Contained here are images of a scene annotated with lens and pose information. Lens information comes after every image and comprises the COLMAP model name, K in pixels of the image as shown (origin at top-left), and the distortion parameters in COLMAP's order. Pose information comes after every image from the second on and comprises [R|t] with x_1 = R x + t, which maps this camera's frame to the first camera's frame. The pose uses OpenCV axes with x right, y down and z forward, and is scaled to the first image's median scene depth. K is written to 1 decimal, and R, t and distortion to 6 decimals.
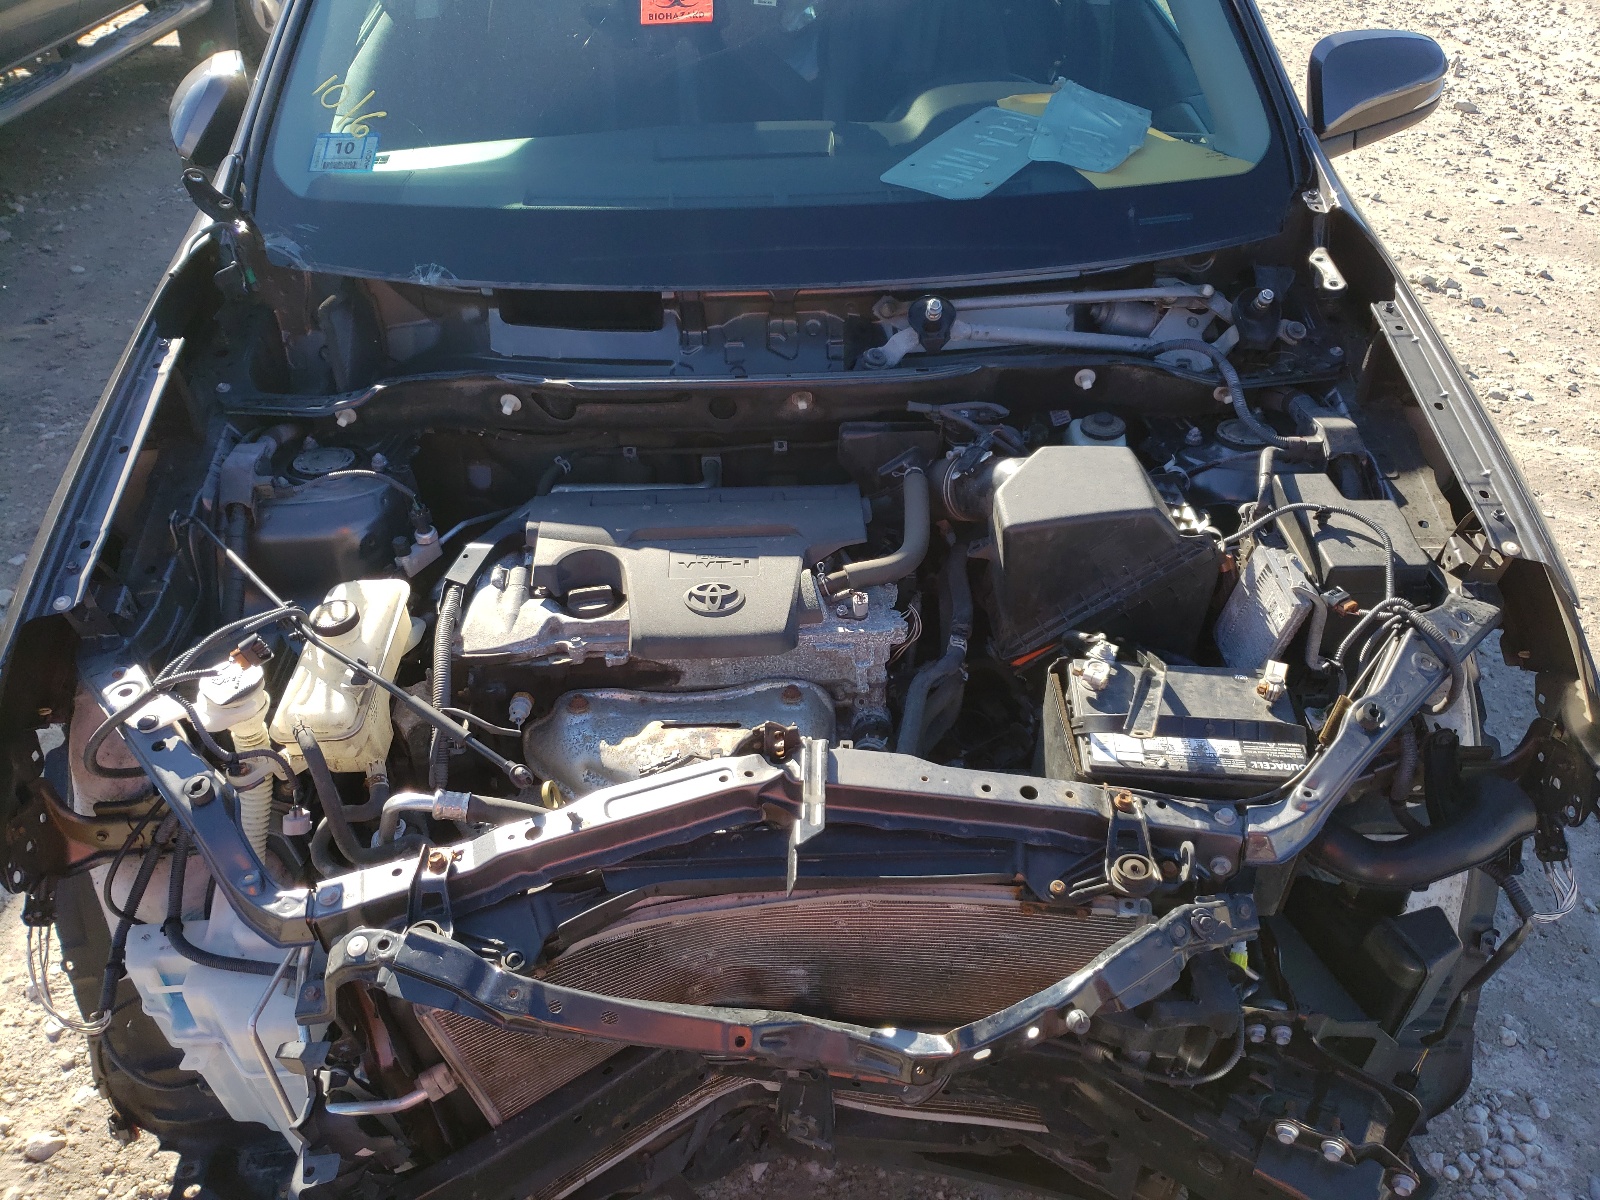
lens RADIAL K [[1280.8, 0, 795.5], [0, 1280.8, 606.9], [0, 0, 1]] dist [-0.008303, 0.029547]
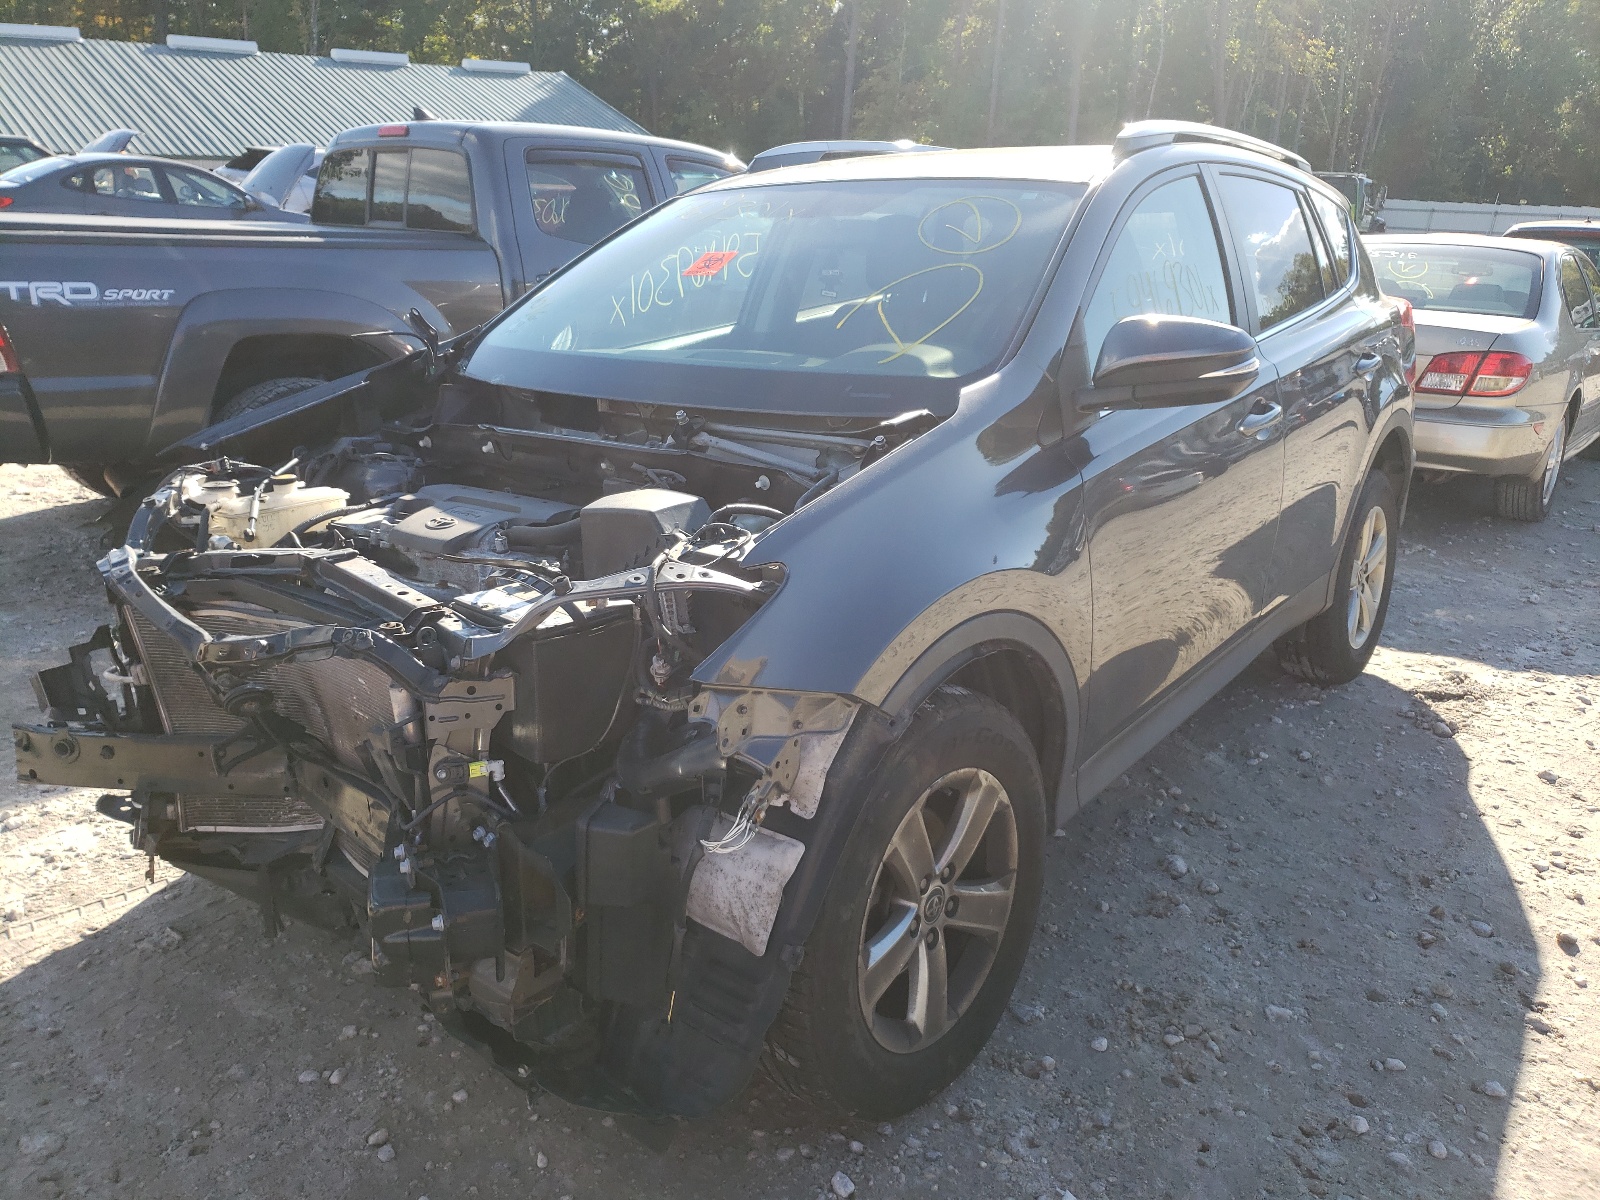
lens RADIAL K [[1280.8, 0, 795.5], [0, 1280.8, 606.9], [0, 0, 1]] dist [-0.008303, 0.029547]
pose [[0.760609, 0.182350, -0.623075, 1.363243], [-0.403646, 0.884517, -0.233881, 0.297376], [0.508472, 0.429394, 0.746376, 0.067604]]
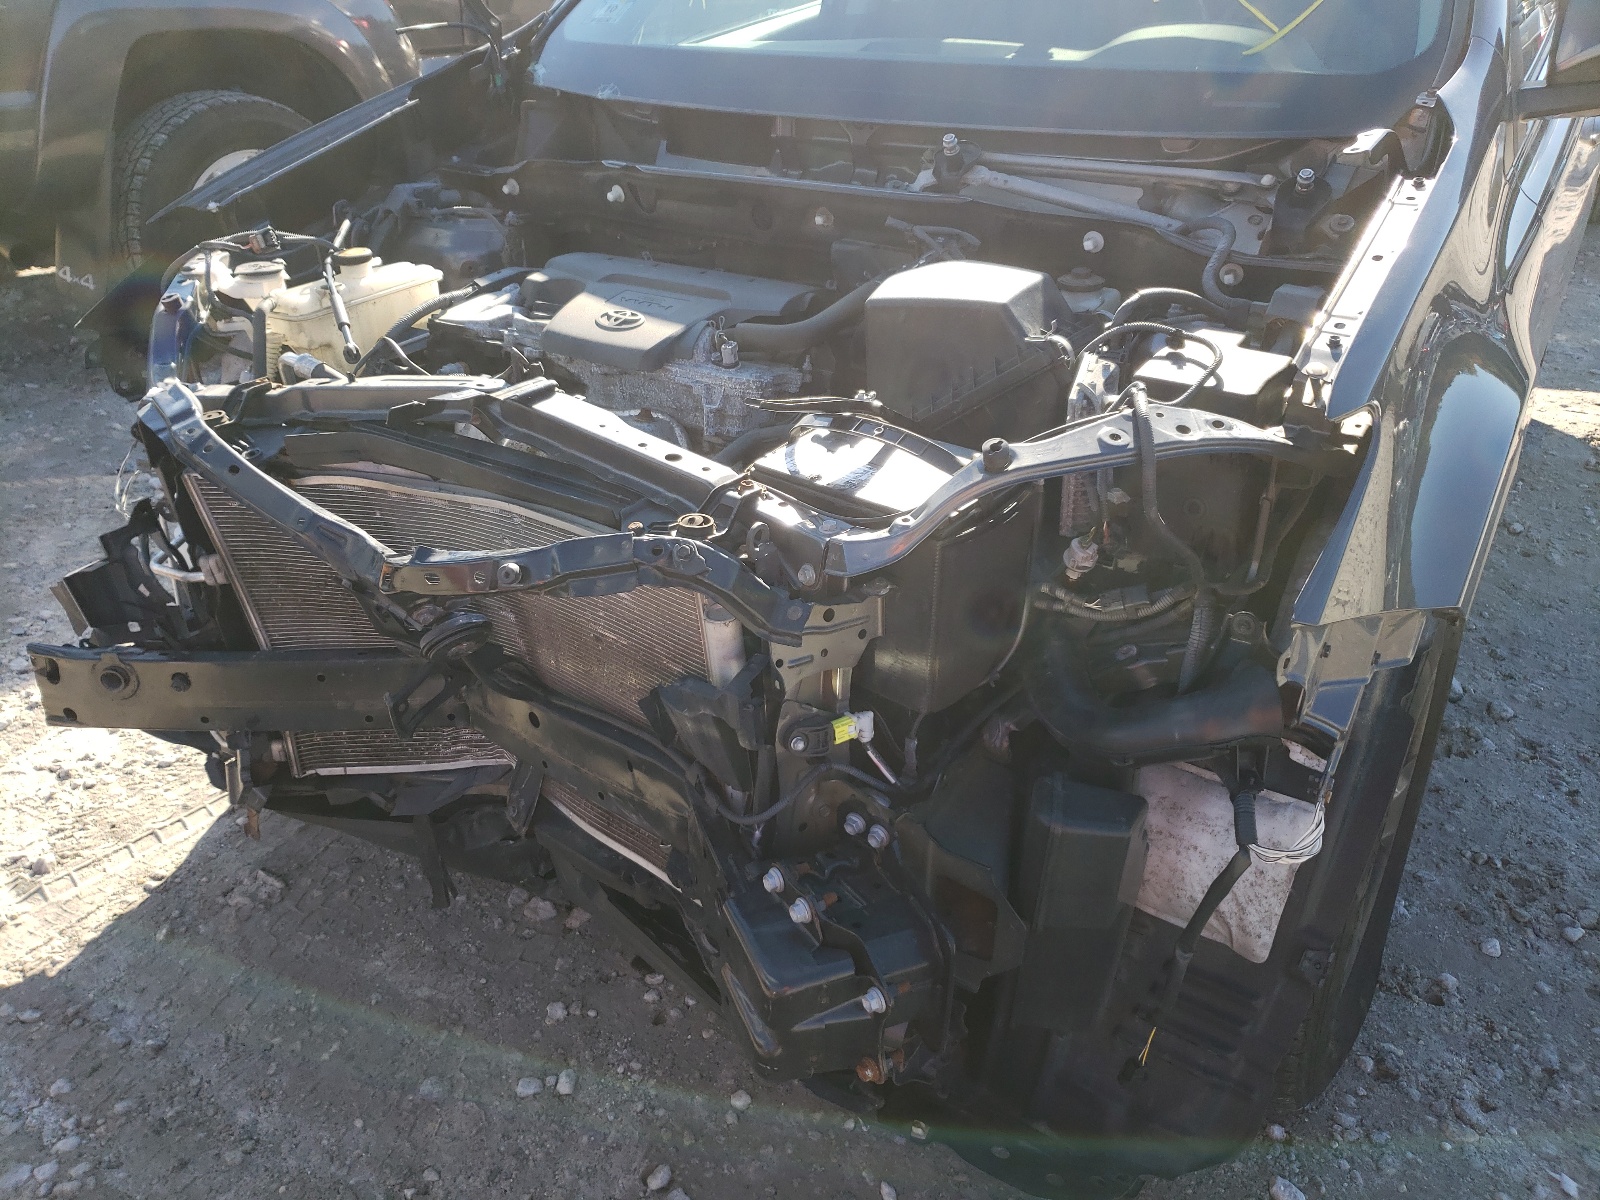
lens RADIAL K [[1280.8, 0, 795.5], [0, 1280.8, 606.9], [0, 0, 1]] dist [-0.008303, 0.029547]
pose [[0.821733, 0.267847, -0.503004, 0.720697], [-0.345864, 0.935914, -0.066653, 0.259643], [0.452916, 0.228742, 0.861710, 0.173825]]
